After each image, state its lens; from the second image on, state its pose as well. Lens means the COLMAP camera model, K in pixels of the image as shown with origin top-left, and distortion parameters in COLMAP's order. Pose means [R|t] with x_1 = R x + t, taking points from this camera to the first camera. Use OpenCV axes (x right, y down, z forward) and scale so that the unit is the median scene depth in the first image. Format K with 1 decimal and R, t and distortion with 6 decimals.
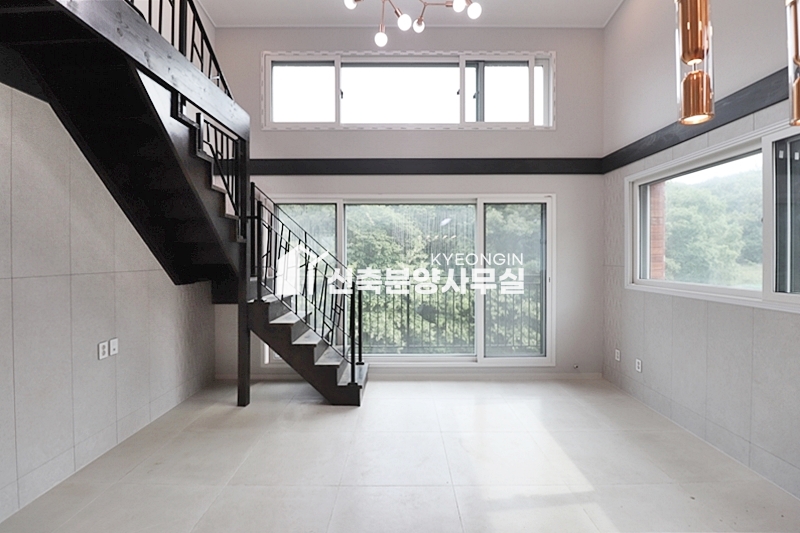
lens RADIAL K [[368.8, 0, 398.9], [0, 368.8, 259.3], [0, 0, 1]] dist [-0.001823, -0.013040]
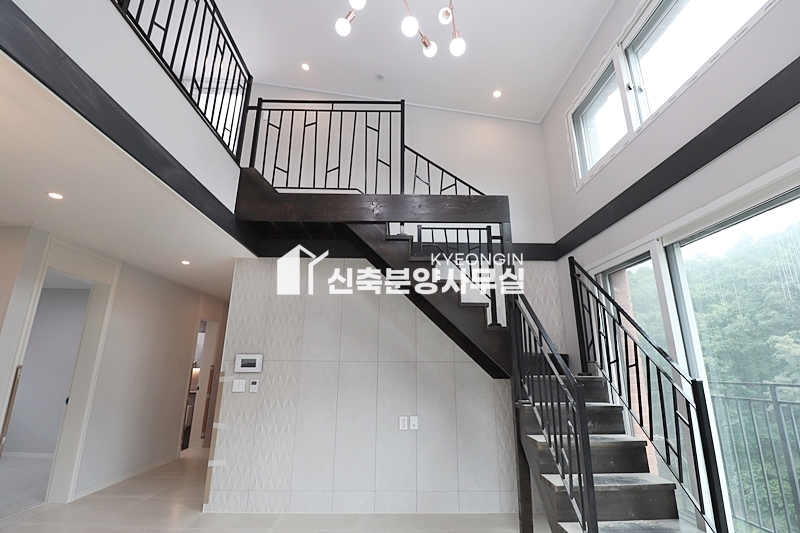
lens RADIAL K [[368.8, 0, 398.9], [0, 368.8, 259.3], [0, 0, 1]] dist [-0.001823, -0.013040]
pose [[0.023669, -0.273636, -0.961542, 0.386677], [-0.013632, 0.961634, -0.273998, 0.029165], [0.999627, 0.019593, 0.019030, 0.590188]]
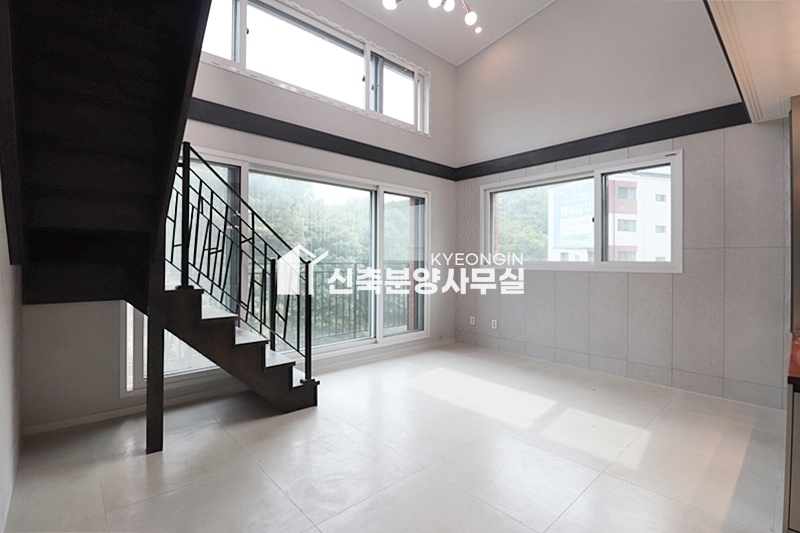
lens RADIAL K [[368.8, 0, 398.9], [0, 368.8, 259.3], [0, 0, 1]] dist [-0.001823, -0.013040]
pose [[0.741124, 0.009176, 0.671305, -0.447689], [-0.001235, 0.999924, -0.012304, 0.055830], [-0.671367, 0.008289, 0.741079, 0.190265]]
